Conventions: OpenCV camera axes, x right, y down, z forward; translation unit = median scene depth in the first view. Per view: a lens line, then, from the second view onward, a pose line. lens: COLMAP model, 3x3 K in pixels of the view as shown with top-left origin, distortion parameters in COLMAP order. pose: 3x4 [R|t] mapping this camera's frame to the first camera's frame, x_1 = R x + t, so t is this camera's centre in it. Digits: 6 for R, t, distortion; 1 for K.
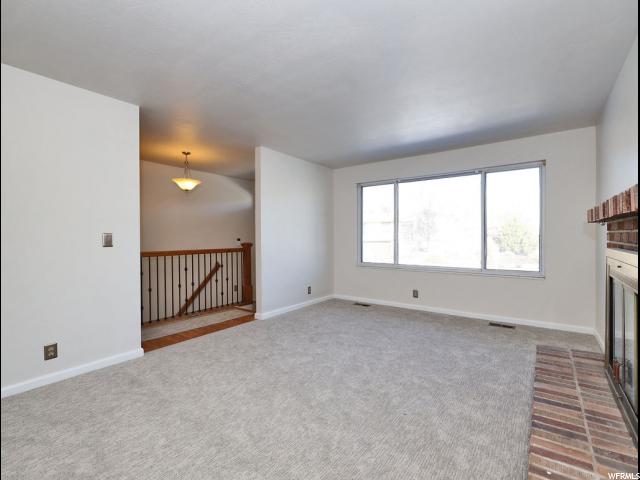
lens RADIAL K [[300.2, 0, 323.1], [0, 300.2, 239.9], [0, 0, 1]] dist [0.003261, 0.000486]
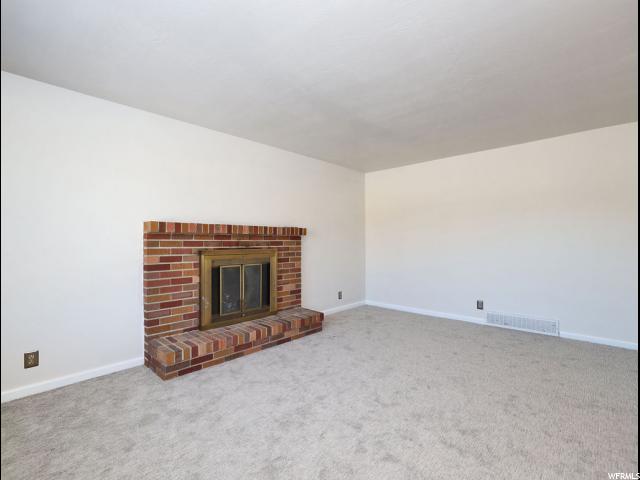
lens RADIAL K [[300.2, 0, 315.3], [0, 300.2, 241.9], [0, 0, 1]] dist [0.003261, 0.000486]
pose [[-0.991508, 0.007528, 0.129824, 0.053995], [0.008774, 0.999921, 0.009028, -0.011126], [-0.129746, 0.010090, -0.991496, 1.004734]]
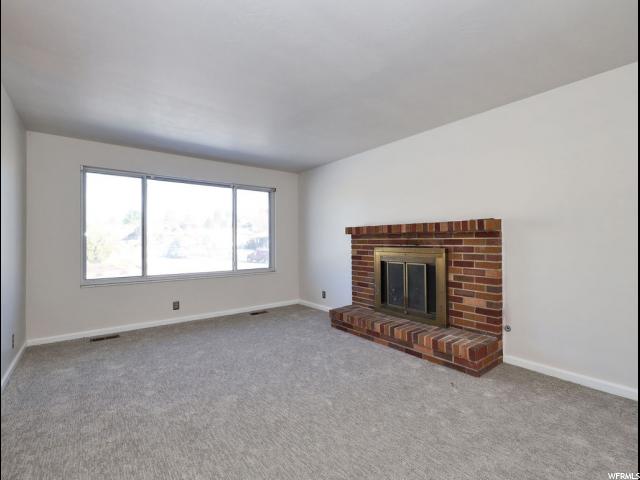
lens RADIAL K [[300.2, 0, 318.1], [0, 300.2, 237.5], [0, 0, 1]] dist [0.003261, 0.000486]
pose [[0.276311, 0.016642, 0.960924, -0.438160], [0.013931, 0.999676, -0.021318, -0.000500], [-0.960967, 0.019277, 0.275989, 0.323843]]
